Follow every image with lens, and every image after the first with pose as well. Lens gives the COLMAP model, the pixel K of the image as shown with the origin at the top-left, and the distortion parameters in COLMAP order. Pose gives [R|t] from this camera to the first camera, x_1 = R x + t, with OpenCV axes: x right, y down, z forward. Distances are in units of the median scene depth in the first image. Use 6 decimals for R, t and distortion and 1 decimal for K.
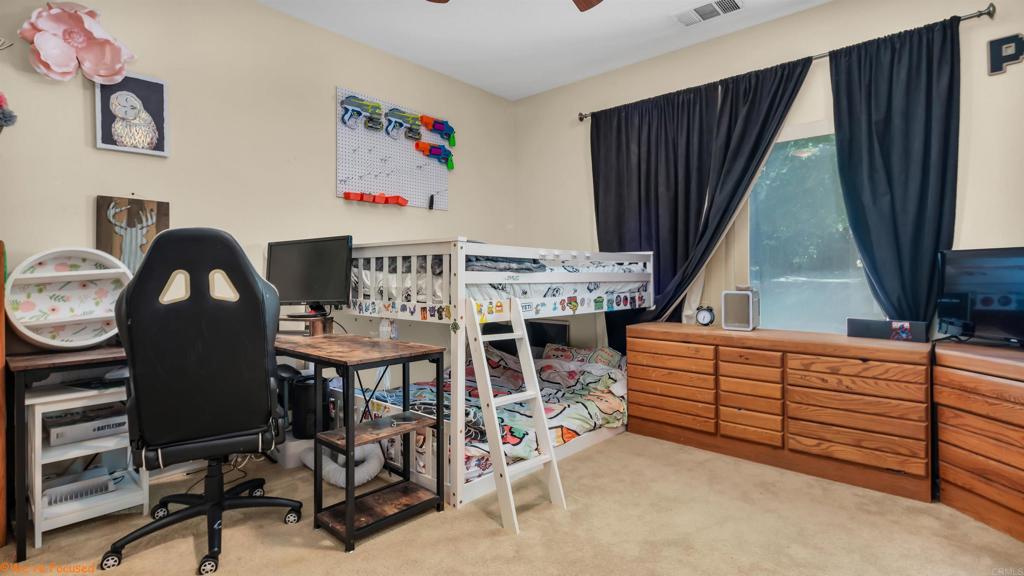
lens RADIAL K [[489.6, 0, 512.0], [0, 489.6, 288.0], [0, 0, 1]] dist [0.001011, -0.000120]
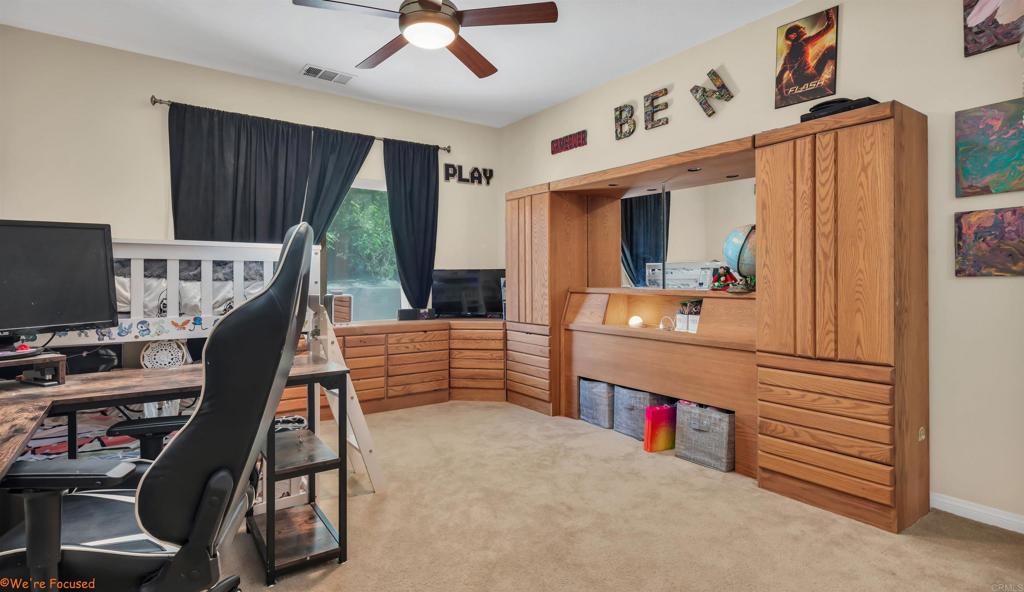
lens RADIAL K [[469.1, 0, 509.5], [0, 469.1, 295.2], [0, 0, 1]] dist [0.000505, -0.000005]
pose [[0.244142, -0.027938, 0.969337, -0.747393], [0.024674, 0.999440, 0.022591, -0.010675], [-0.969425, 0.018402, 0.244695, 0.277619]]
